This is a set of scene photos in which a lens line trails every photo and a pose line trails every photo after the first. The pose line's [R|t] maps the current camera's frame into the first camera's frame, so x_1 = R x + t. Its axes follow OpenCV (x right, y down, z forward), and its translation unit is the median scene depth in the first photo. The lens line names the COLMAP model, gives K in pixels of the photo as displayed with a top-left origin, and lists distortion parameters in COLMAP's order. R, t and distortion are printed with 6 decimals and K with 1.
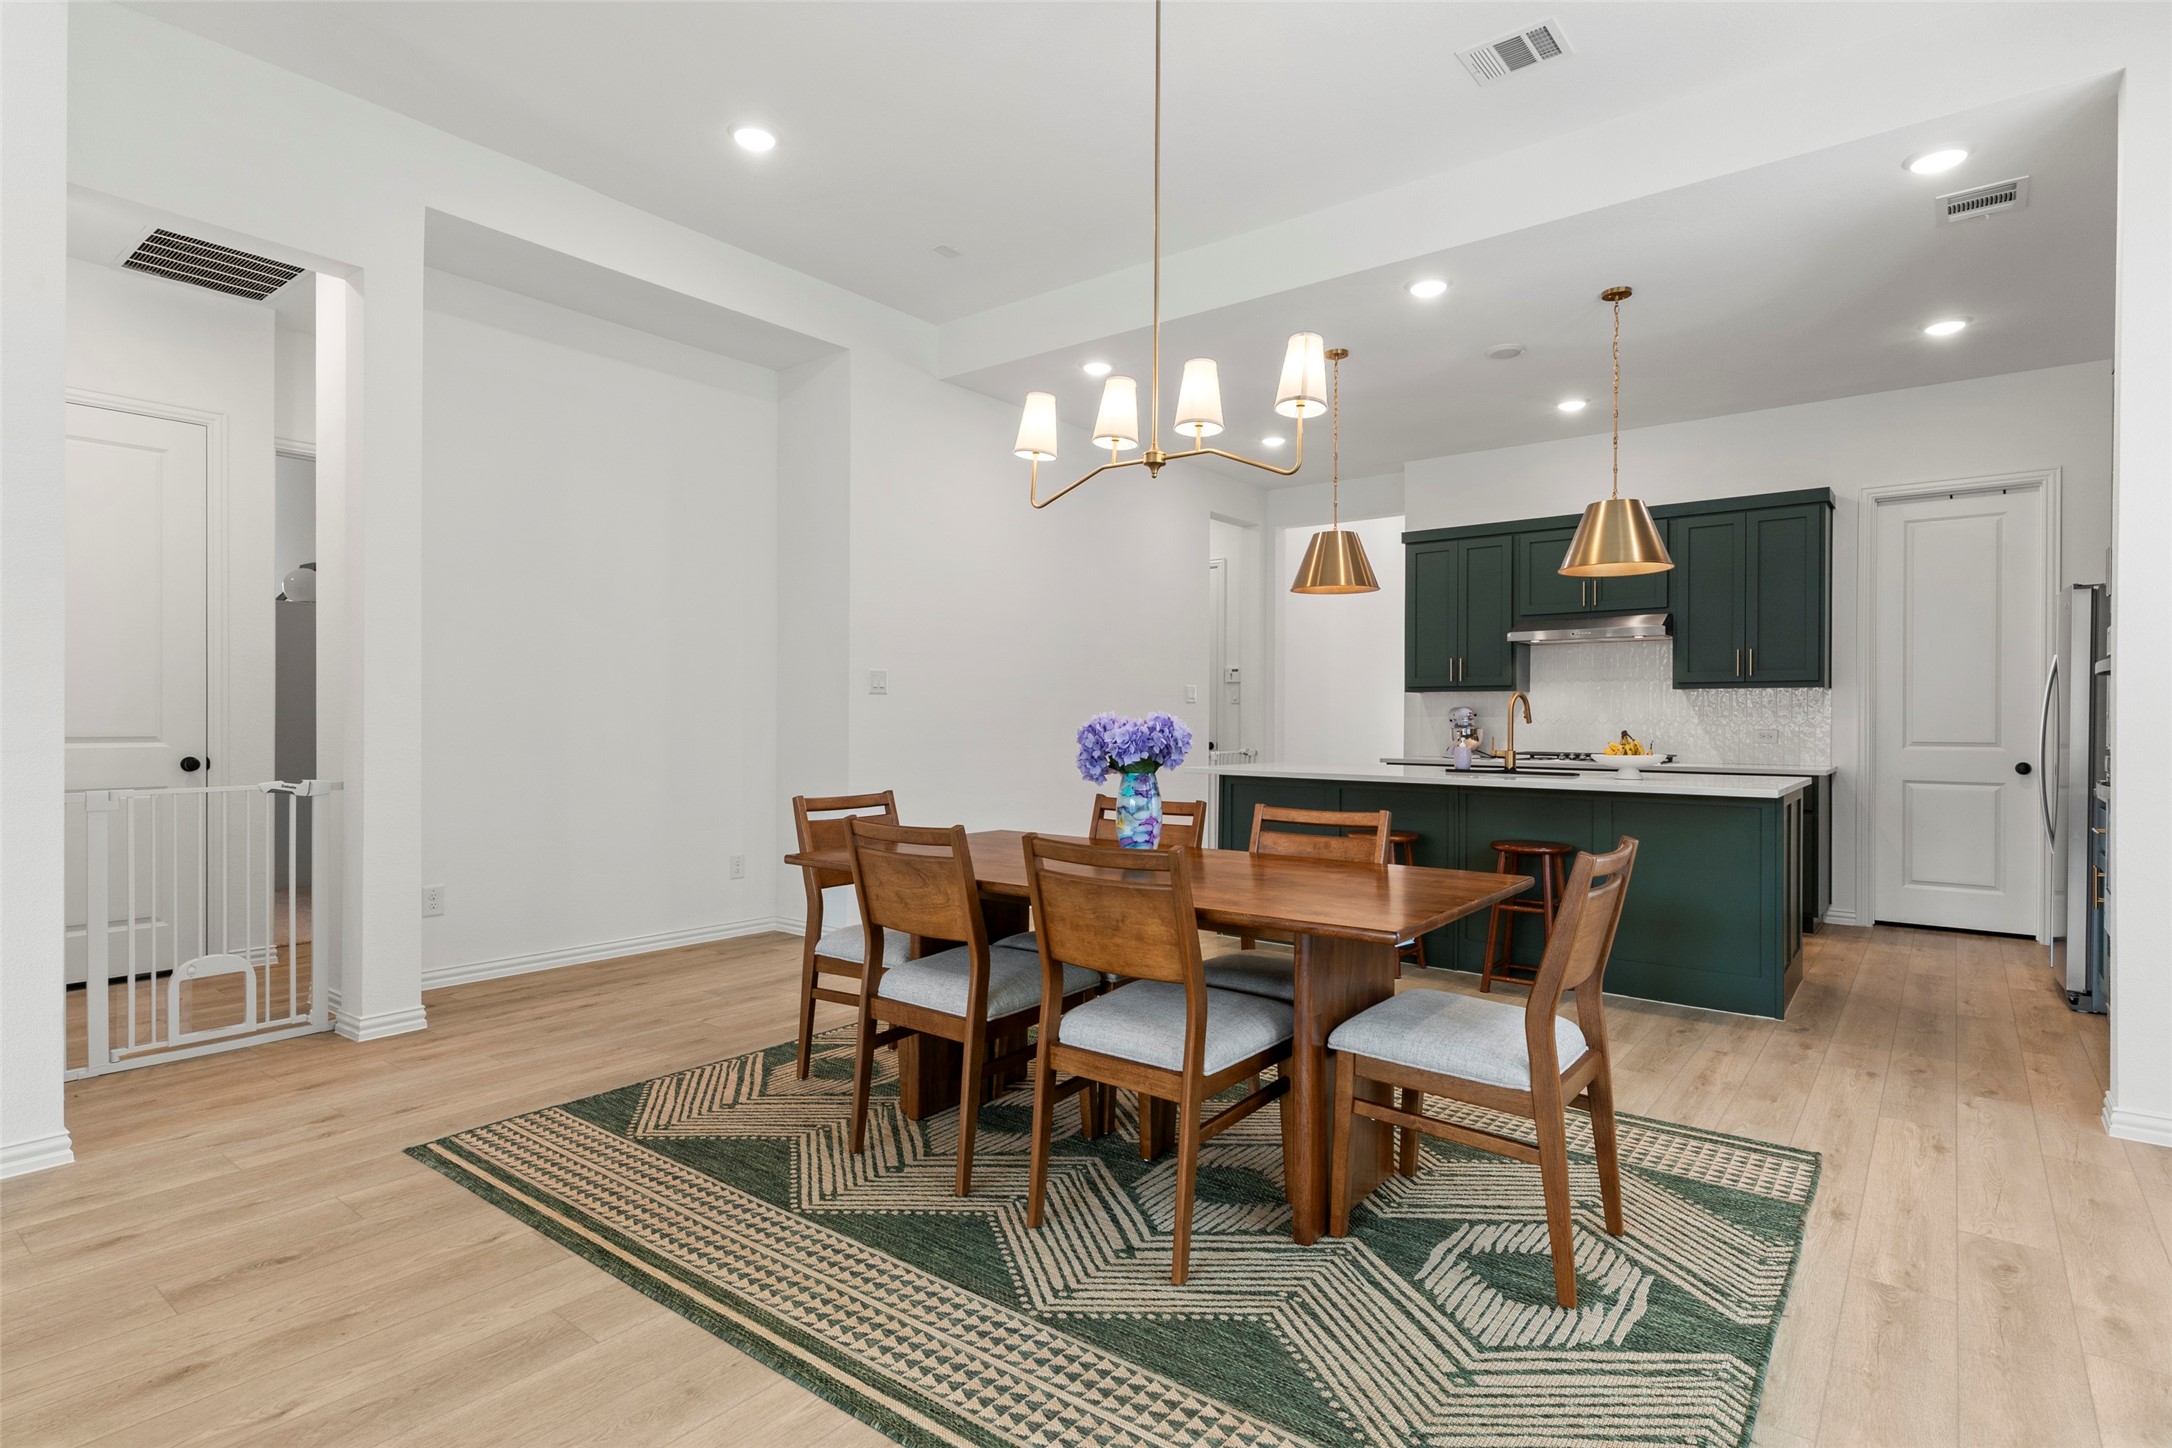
lens RADIAL K [[1111.9, 0, 1056.2], [0, 1111.9, 717.7], [0, 0, 1]] dist [0.003414, 0.000244]
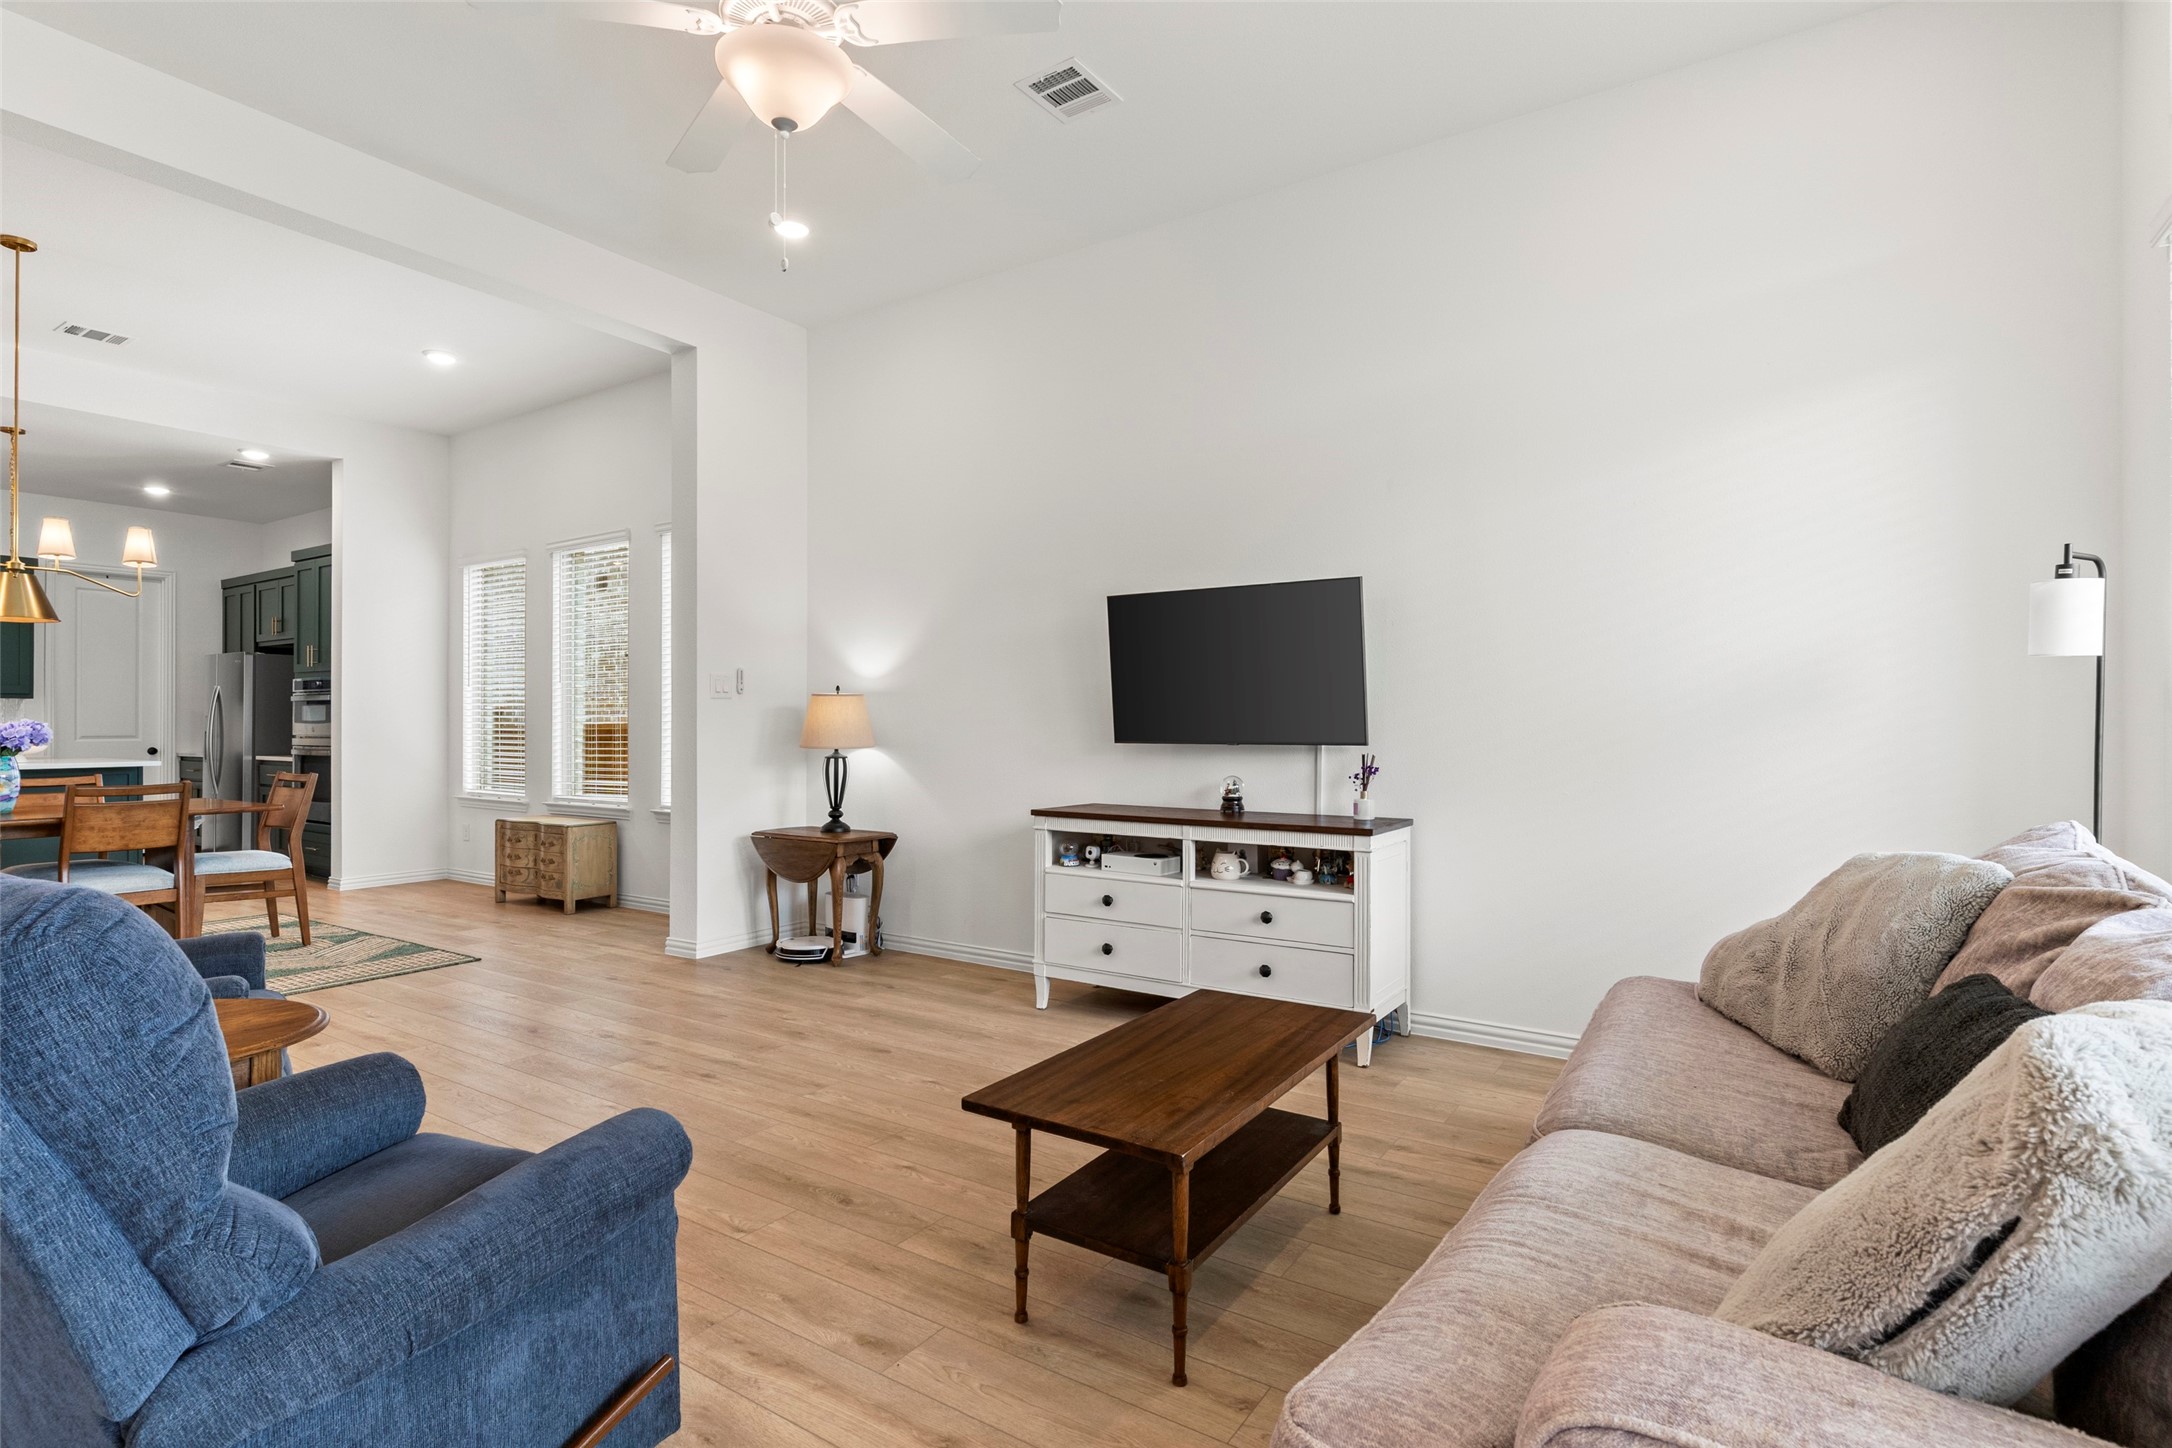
lens RADIAL K [[1066.6, 0, 1086.0], [0, 1066.6, 724.0], [0, 0, 1]] dist [-0.003337, -0.000426]
pose [[-0.095735, -0.005836, 0.995390, -0.959374], [-0.000169, 0.999983, 0.005847, -0.004056], [-0.995407, 0.000391, -0.095735, -0.250972]]
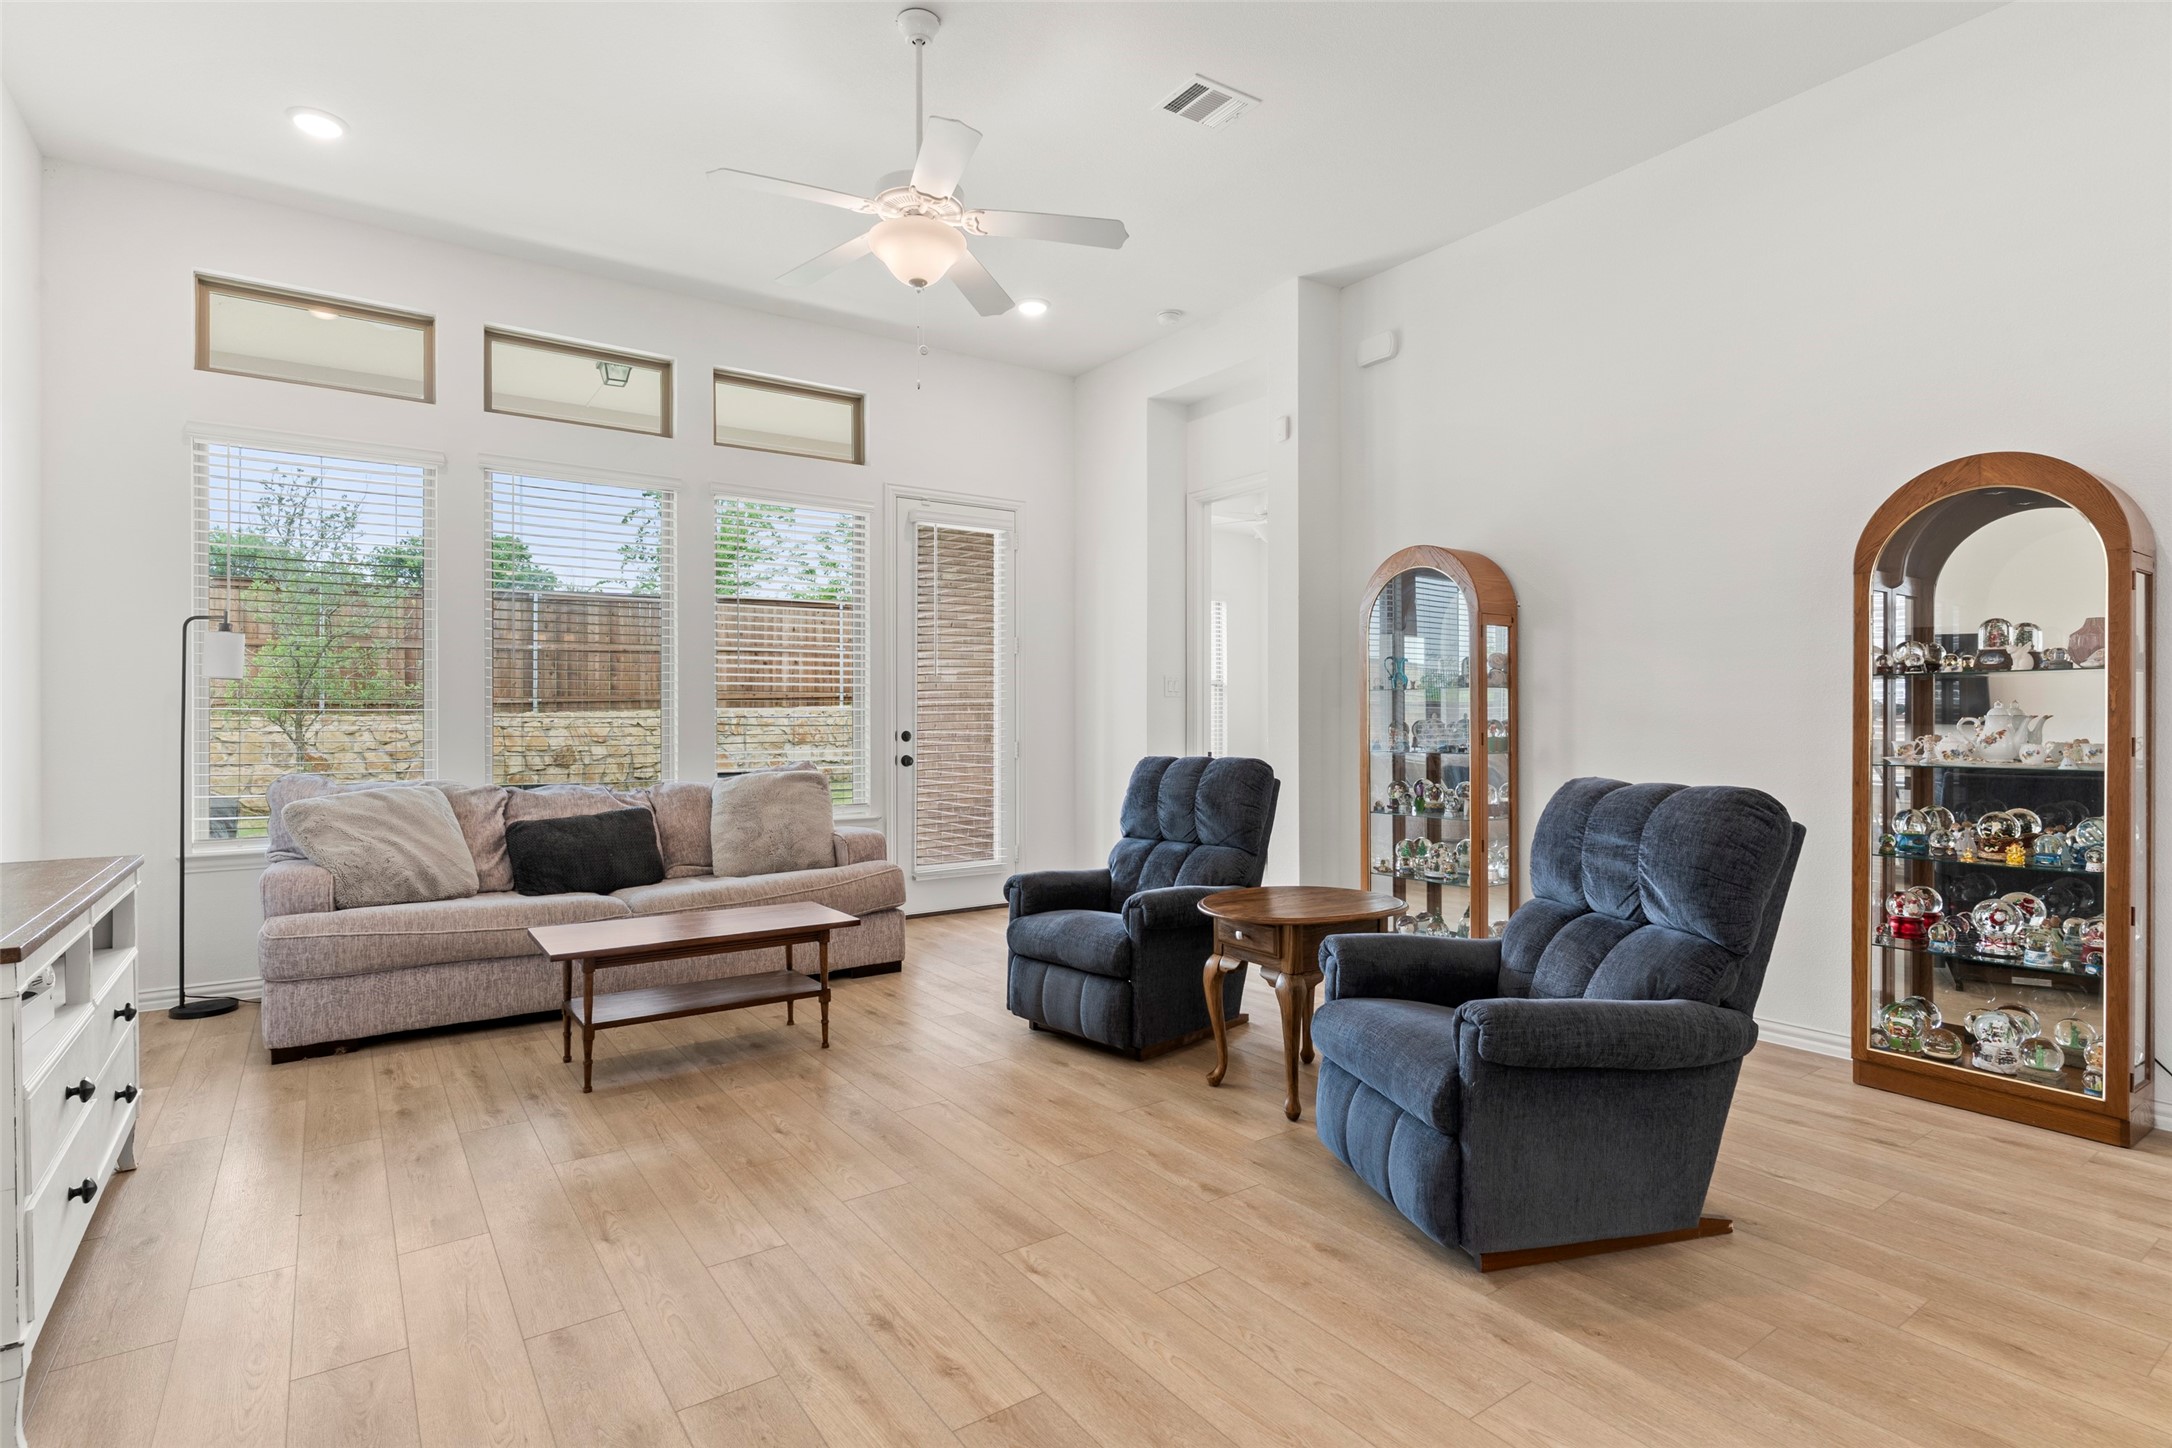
lens RADIAL K [[1072.7, 0, 1069.0], [0, 1072.7, 719.0], [0, 0, 1]] dist [-0.004027, -0.000418]
pose [[-0.283113, -0.002784, -0.959083, 0.116741], [0.000618, 0.999995, -0.003085, 0.001573], [0.959086, -0.001466, -0.283109, 0.108757]]
